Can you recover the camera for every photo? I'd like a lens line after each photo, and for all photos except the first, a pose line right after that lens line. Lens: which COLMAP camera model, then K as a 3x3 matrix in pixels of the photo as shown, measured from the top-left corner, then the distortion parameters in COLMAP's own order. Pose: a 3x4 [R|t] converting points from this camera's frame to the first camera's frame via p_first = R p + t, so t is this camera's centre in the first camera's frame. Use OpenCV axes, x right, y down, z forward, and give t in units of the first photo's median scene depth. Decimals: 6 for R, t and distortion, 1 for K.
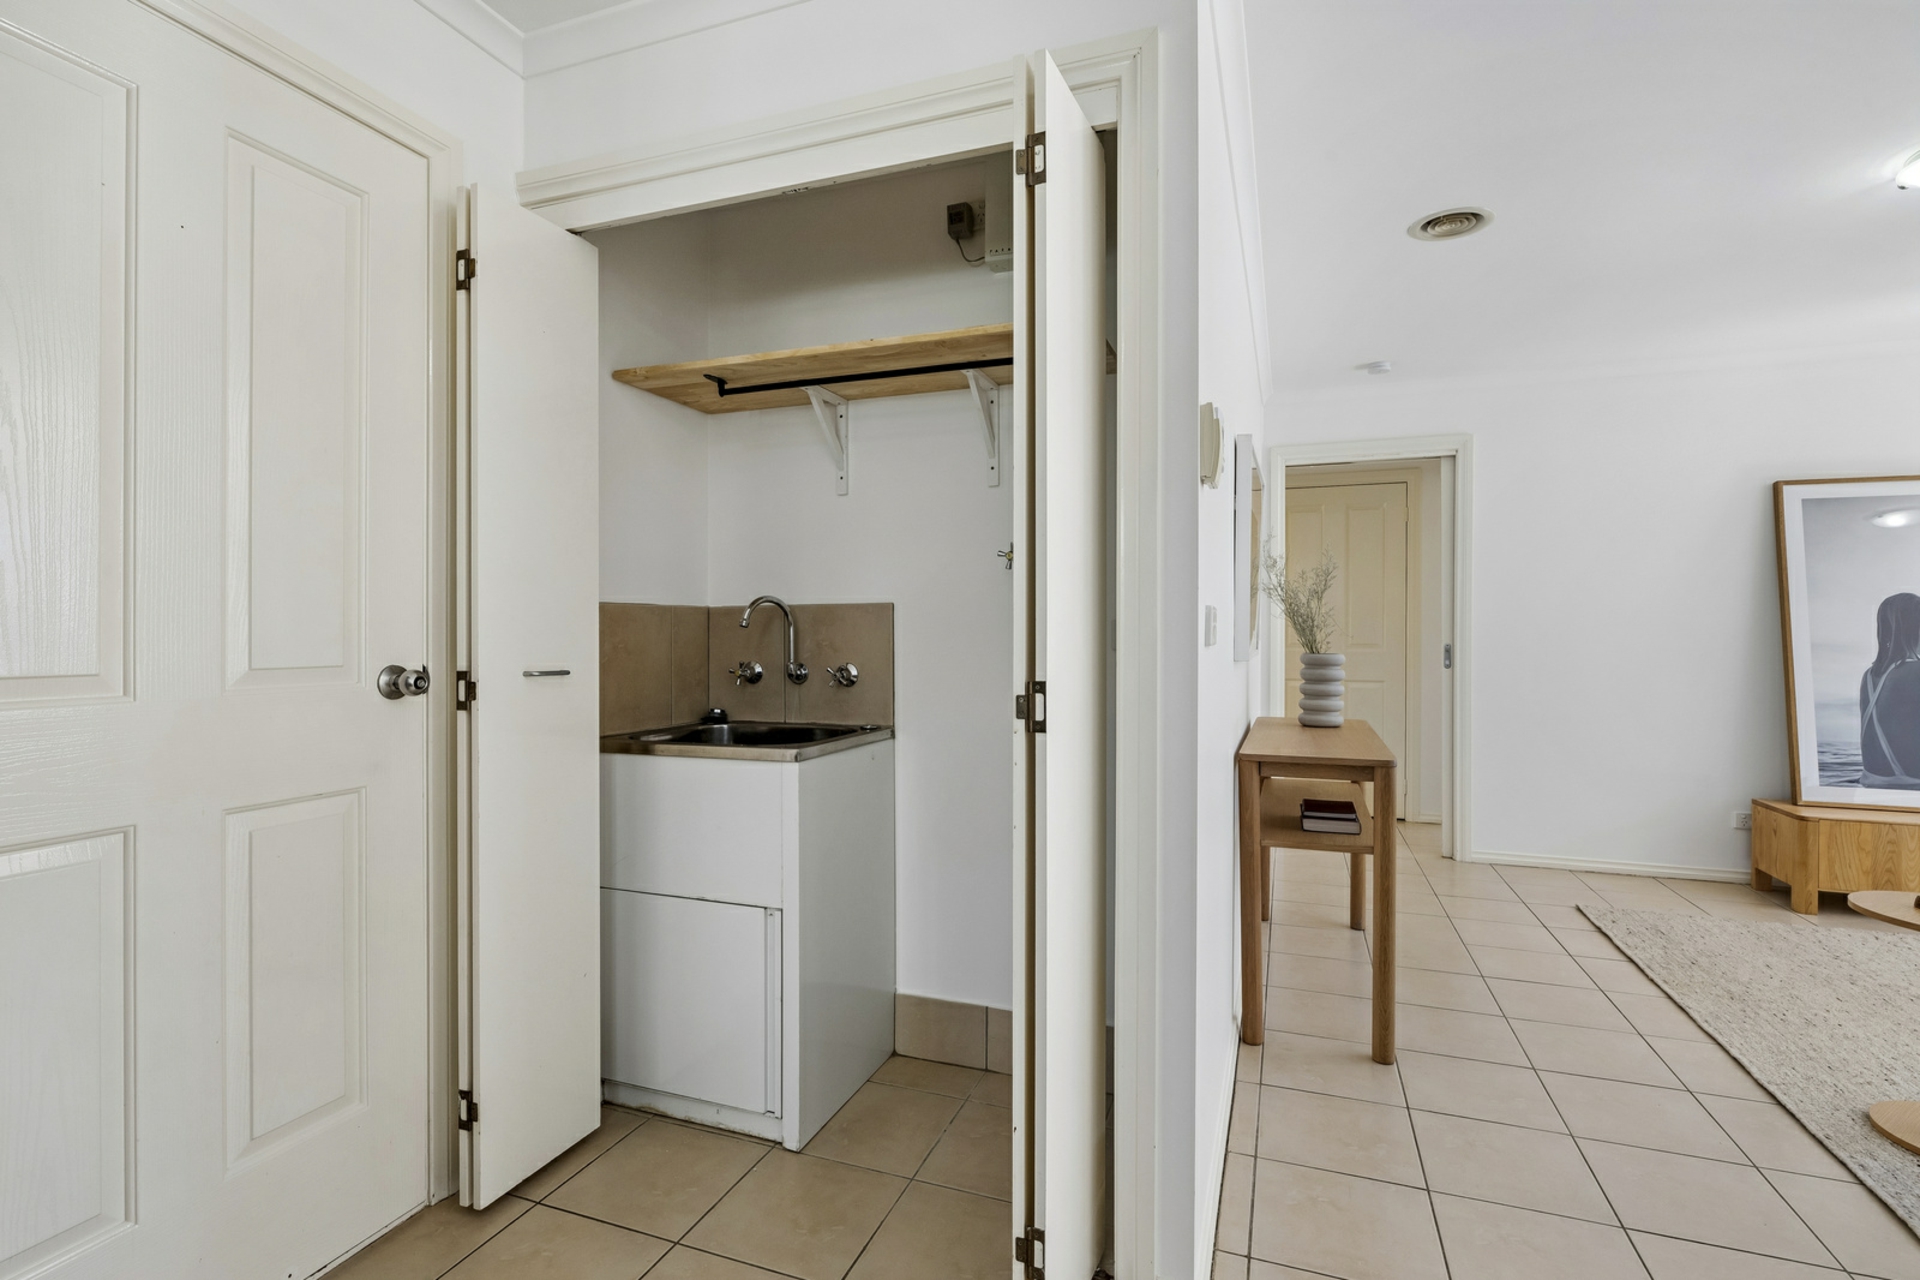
lens RADIAL K [[896.1, 0, 962.1], [0, 896.1, 632.4], [0, 0, 1]] dist [0.001433, 0.000867]
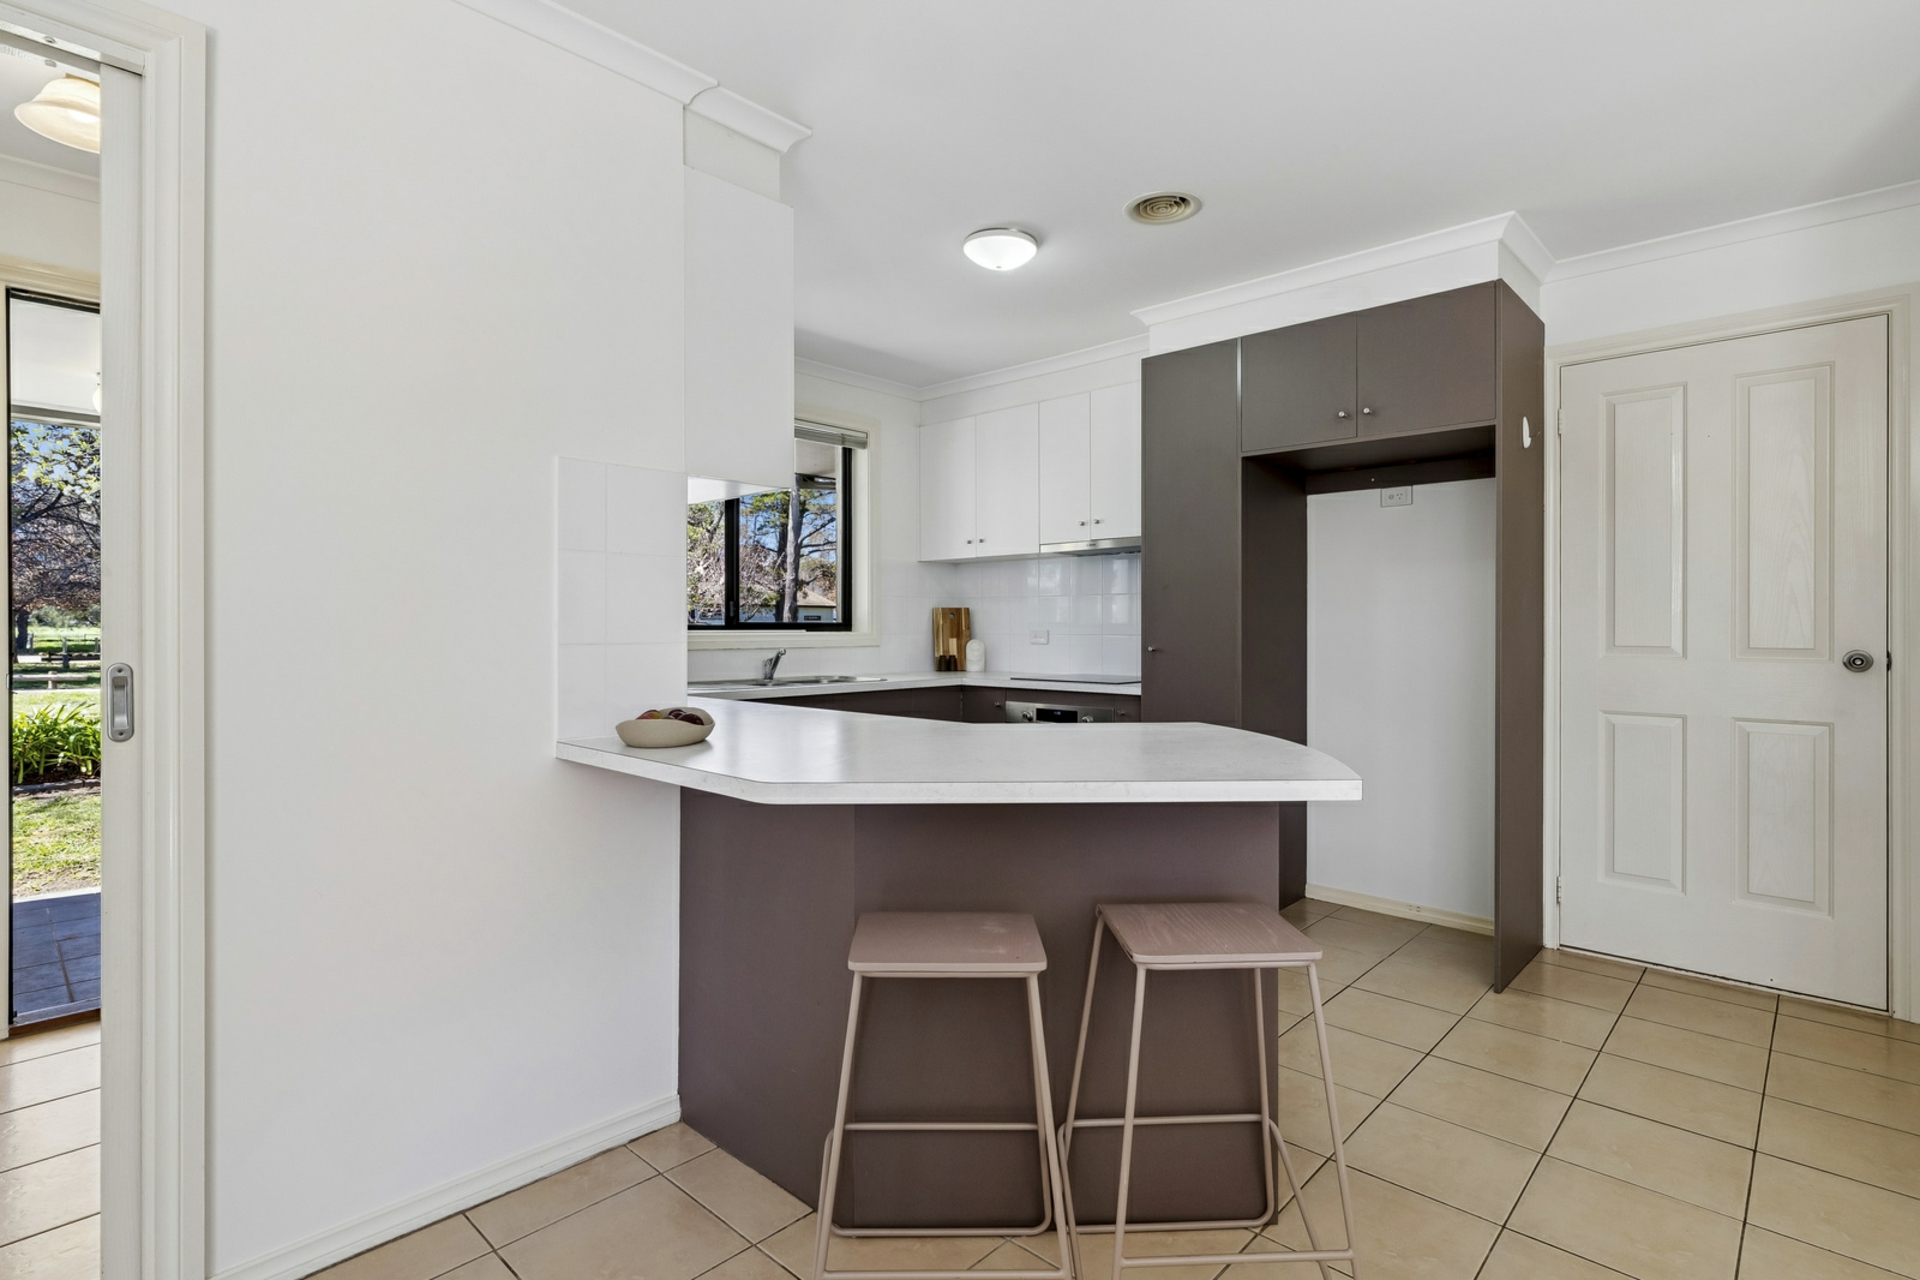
lens RADIAL K [[896.1, 0, 965.1], [0, 896.1, 630.6], [0, 0, 1]] dist [0.001433, 0.000867]
pose [[-0.412902, 0.004615, -0.910764, 0.654348], [-0.000820, 0.999985, 0.005439, -0.003049], [0.910775, 0.002993, -0.412892, 0.102249]]
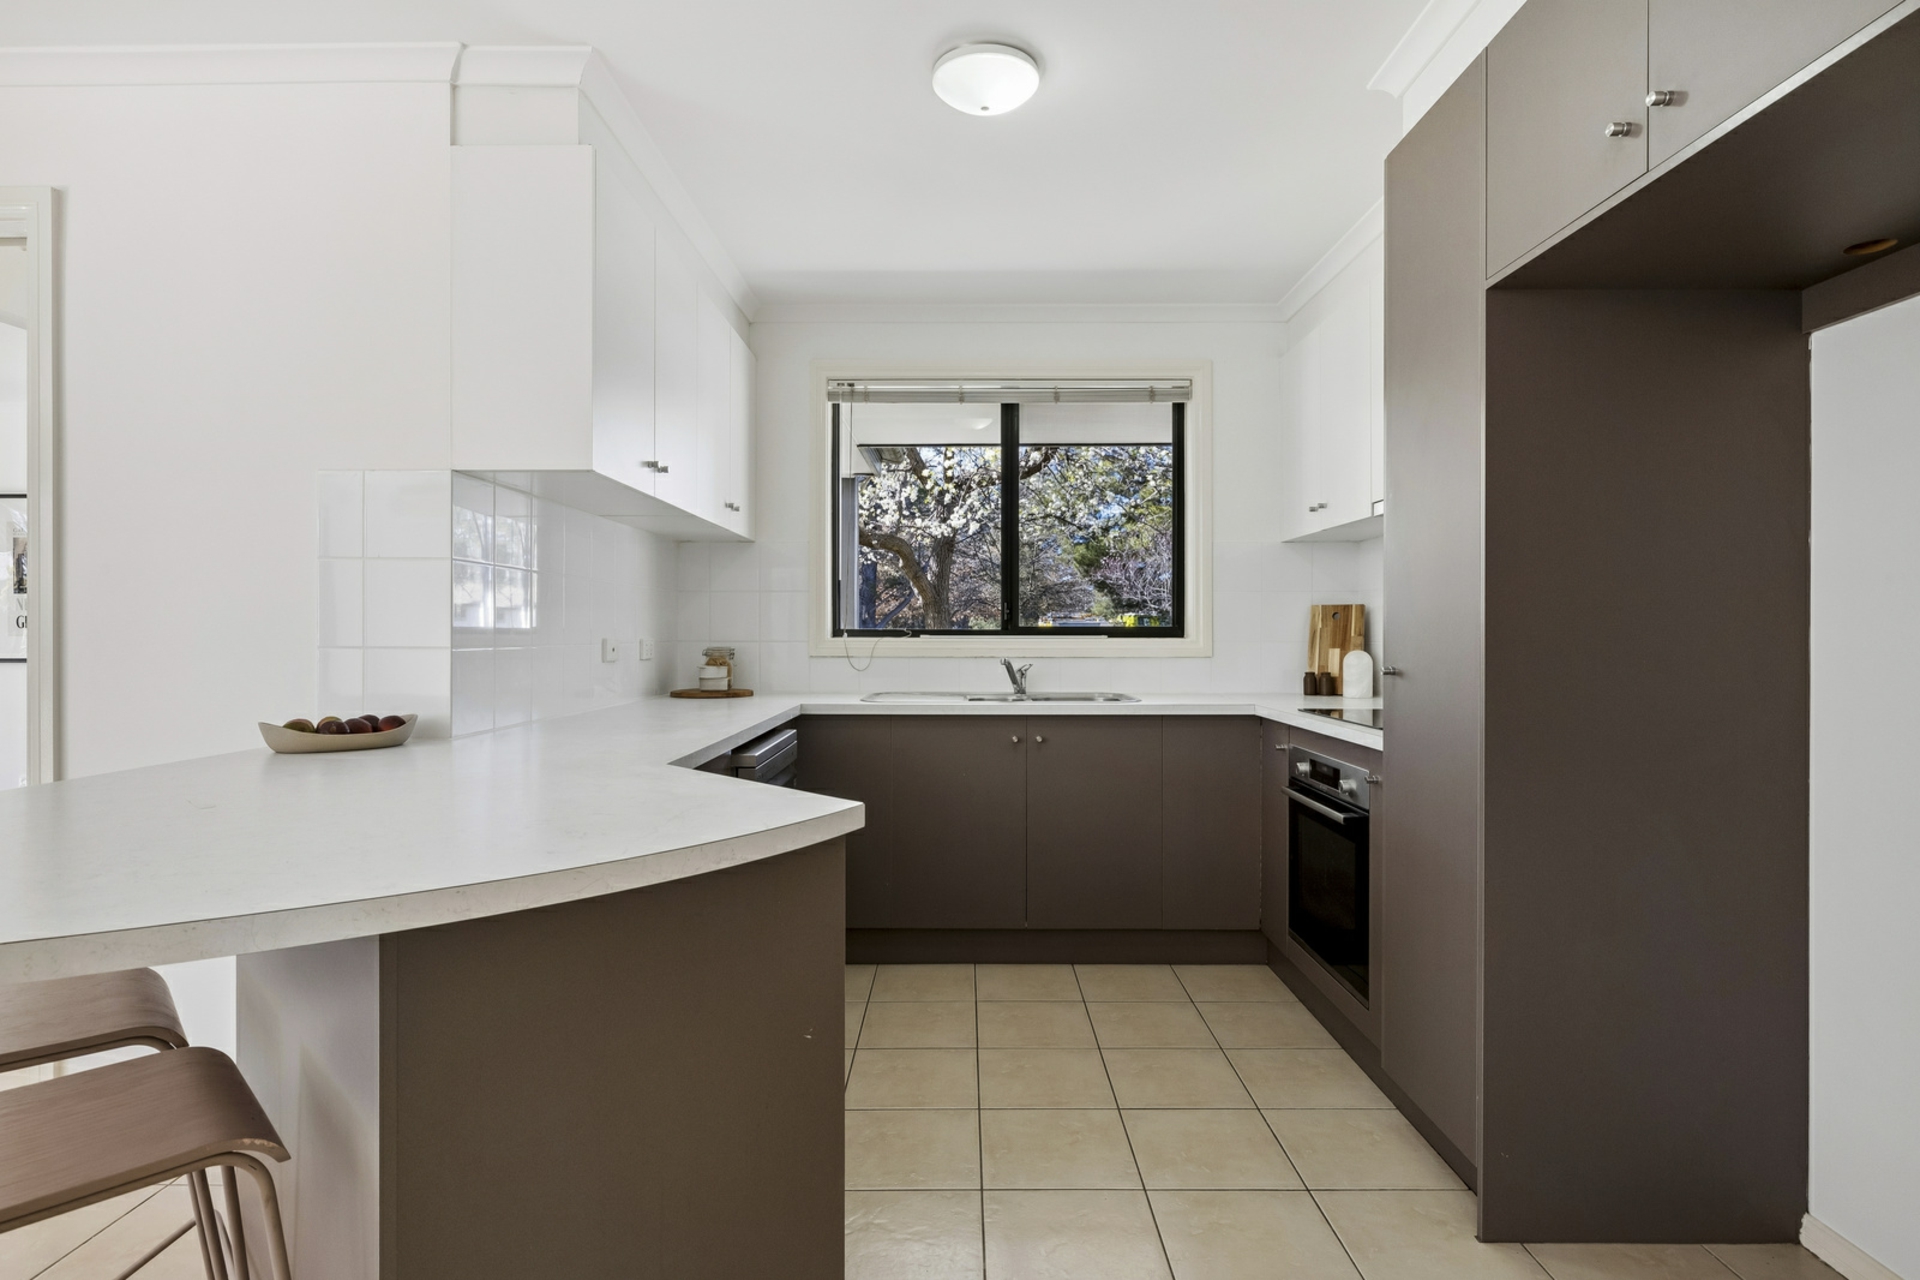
lens RADIAL K [[939.1, 0, 956.3], [0, 939.1, 642.9], [0, 0, 1]] dist [0.002856, 0.000618]
pose [[-0.943728, 0.002014, -0.330717, 0.117809], [-0.002804, 0.999897, 0.014088, -0.002805], [0.330711, 0.014222, -0.943625, 0.342559]]
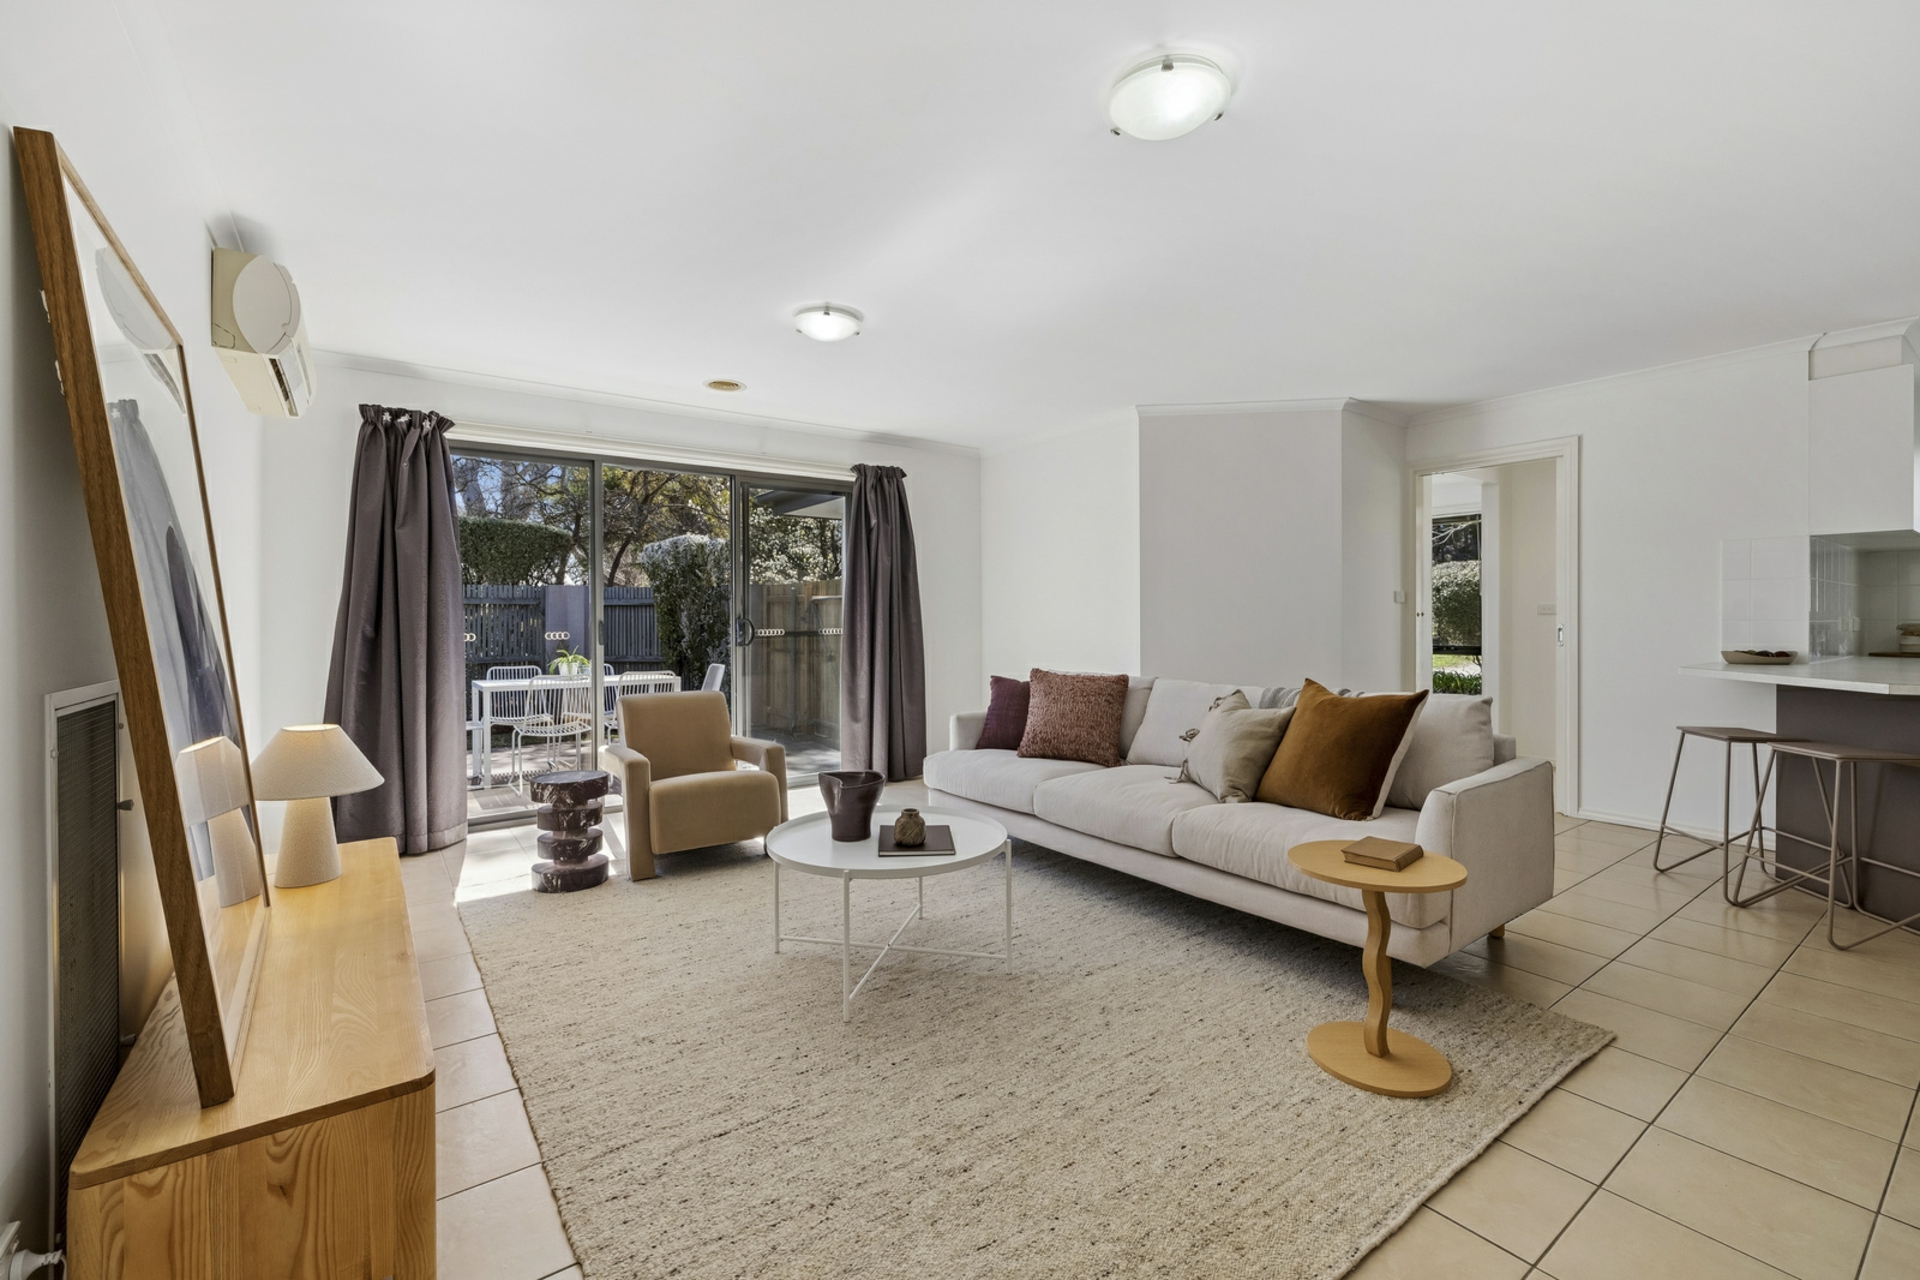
lens RADIAL K [[806.8, 0, 957.2], [0, 806.8, 628.6], [0, 0, 1]] dist [-0.001011, 0.001090]
pose [[-0.828306, -0.004446, 0.560258, 0.519351], [0.003601, 0.999906, 0.013259, 0.001518], [-0.560264, 0.013000, -0.828212, 1.121643]]
